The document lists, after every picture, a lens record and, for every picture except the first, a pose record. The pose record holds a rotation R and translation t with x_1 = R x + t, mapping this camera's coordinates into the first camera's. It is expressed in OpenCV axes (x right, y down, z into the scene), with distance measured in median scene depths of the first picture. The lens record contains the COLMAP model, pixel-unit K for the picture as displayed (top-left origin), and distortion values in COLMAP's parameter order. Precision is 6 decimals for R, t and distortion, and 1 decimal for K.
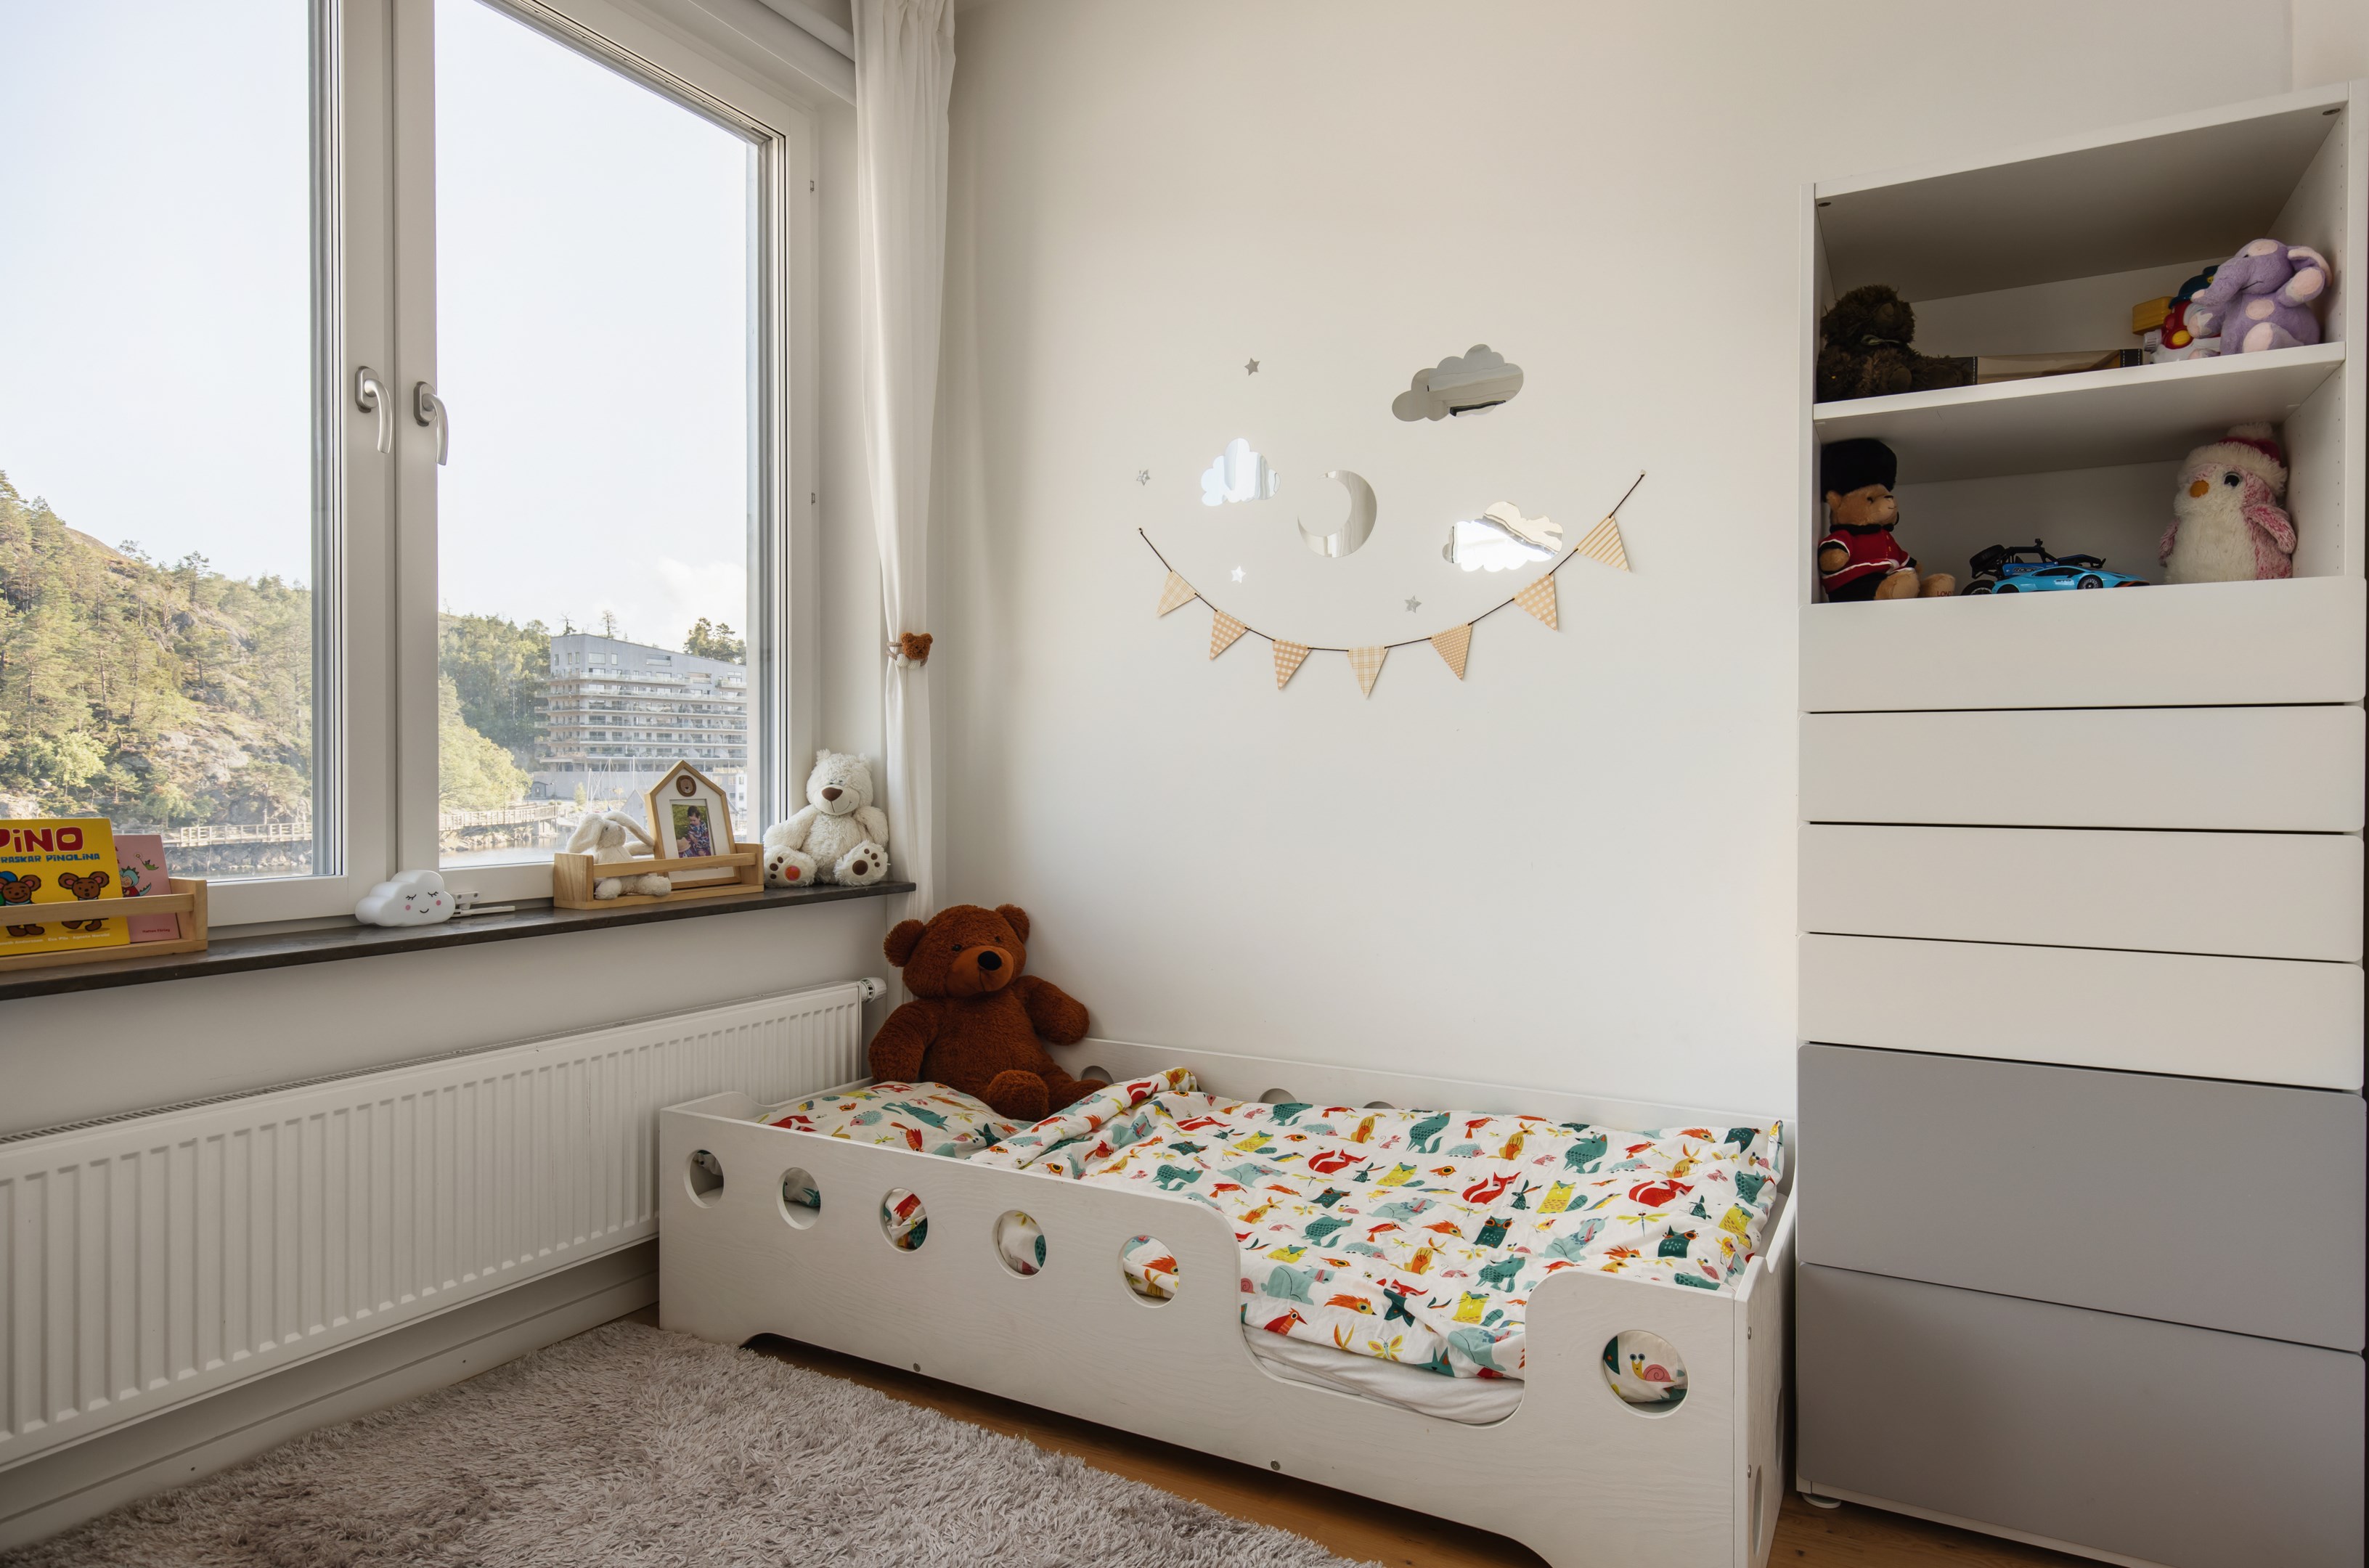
lens RADIAL K [[1329.9, 0, 1184.5], [0, 1329.9, 784.0], [0, 0, 1]] dist [-0.000428, -0.000242]
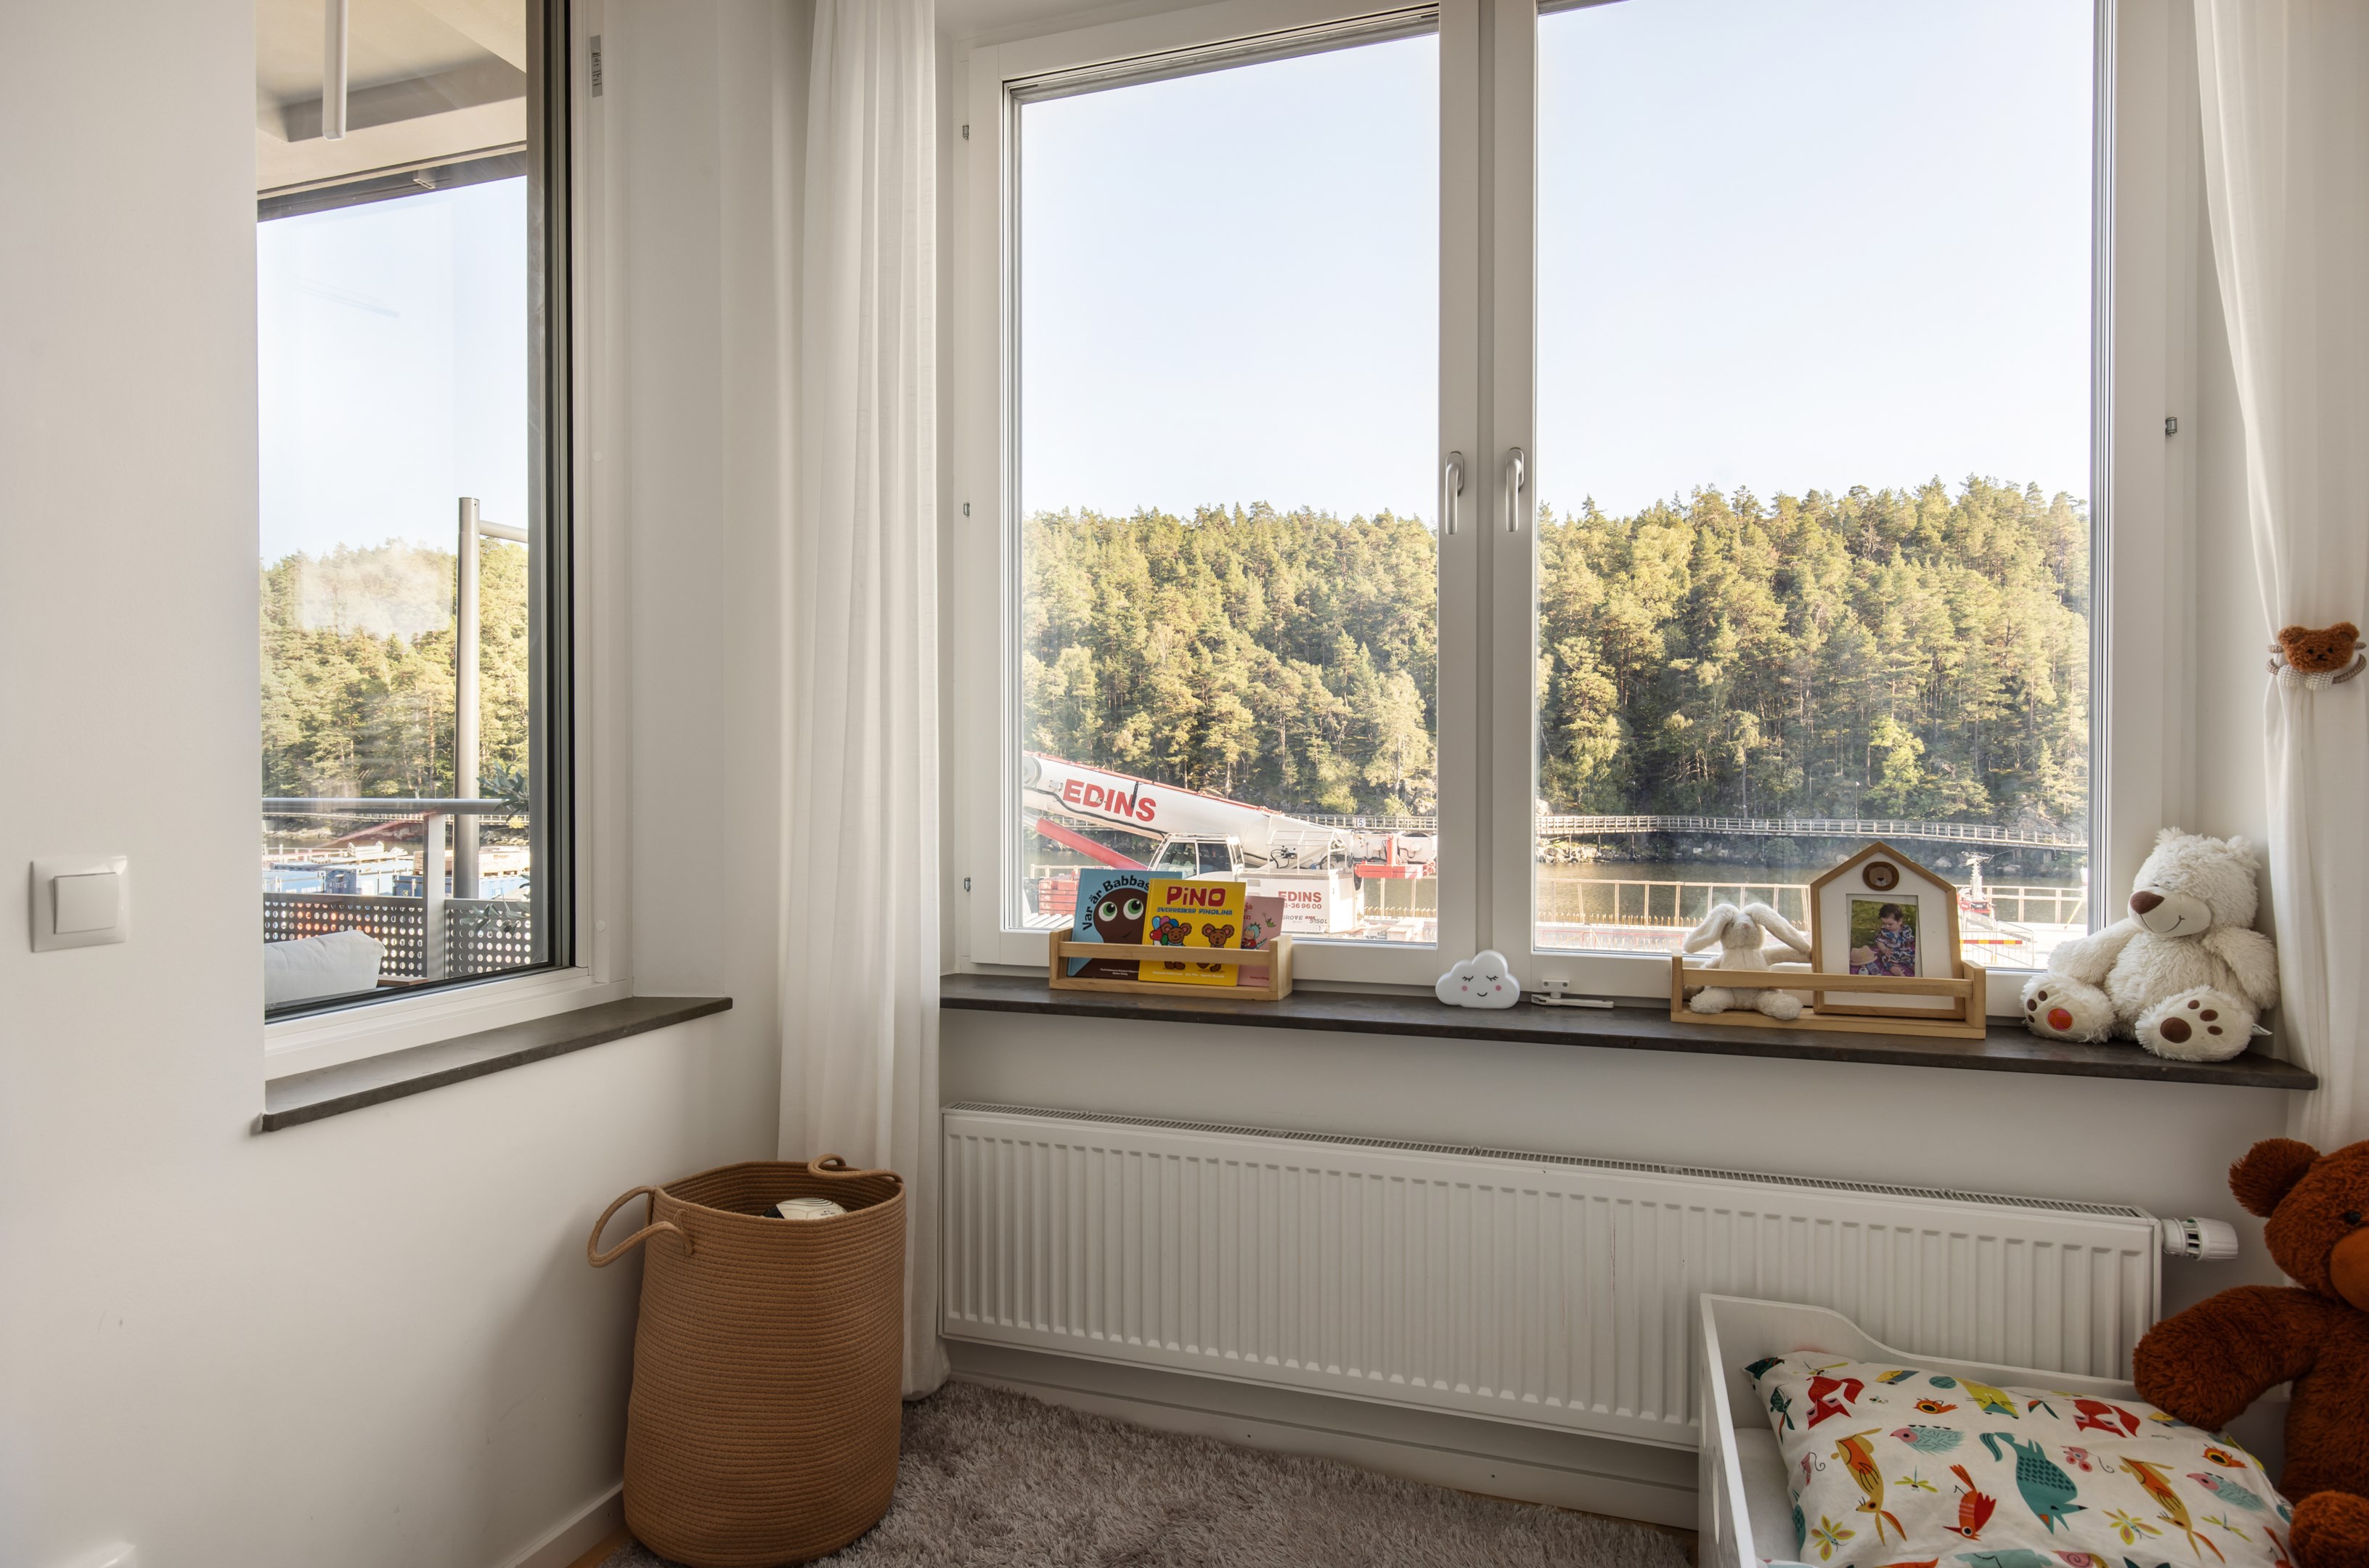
lens RADIAL K [[1329.9, 0, 1184.5], [0, 1329.9, 784.0], [0, 0, 1]] dist [-0.000428, -0.000242]
pose [[0.192315, 0.007860, -0.981302, 0.273260], [-0.010446, 0.999928, 0.005962, -0.049746], [0.981278, 0.009104, 0.192383, 0.476746]]
